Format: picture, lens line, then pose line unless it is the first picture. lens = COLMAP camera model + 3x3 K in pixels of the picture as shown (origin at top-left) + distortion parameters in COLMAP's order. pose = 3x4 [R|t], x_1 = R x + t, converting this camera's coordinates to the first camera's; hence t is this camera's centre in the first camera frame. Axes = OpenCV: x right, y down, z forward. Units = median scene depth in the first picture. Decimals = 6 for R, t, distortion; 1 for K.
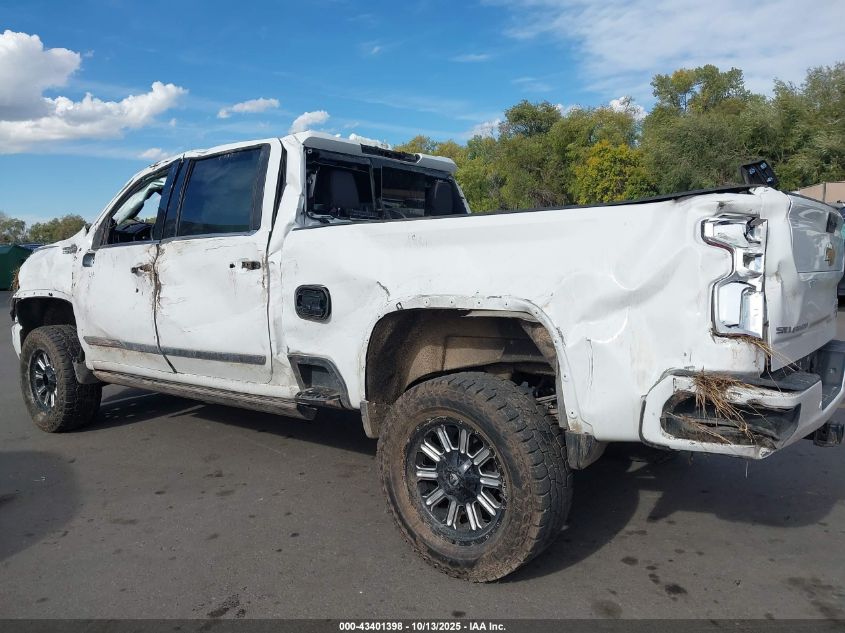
lens RADIAL K [[704.4, 0, 422.5], [0, 704.4, 316.5], [0, 0, 1]] dist [0.116732, -0.208321]
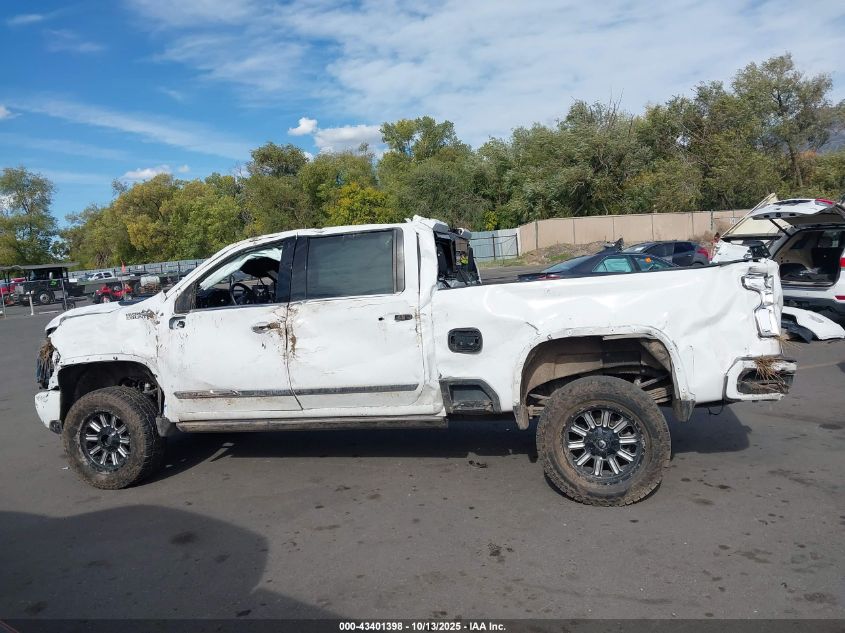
lens RADIAL K [[737.5, 0, 422.5], [0, 737.5, 316.5], [0, 0, 1]] dist [0.026620, -0.005317]
pose [[0.910598, -0.064843, 0.408175, -0.858411], [0.084788, 0.995918, -0.030942, -0.030621], [-0.404502, 0.062784, 0.912379, -0.311465]]
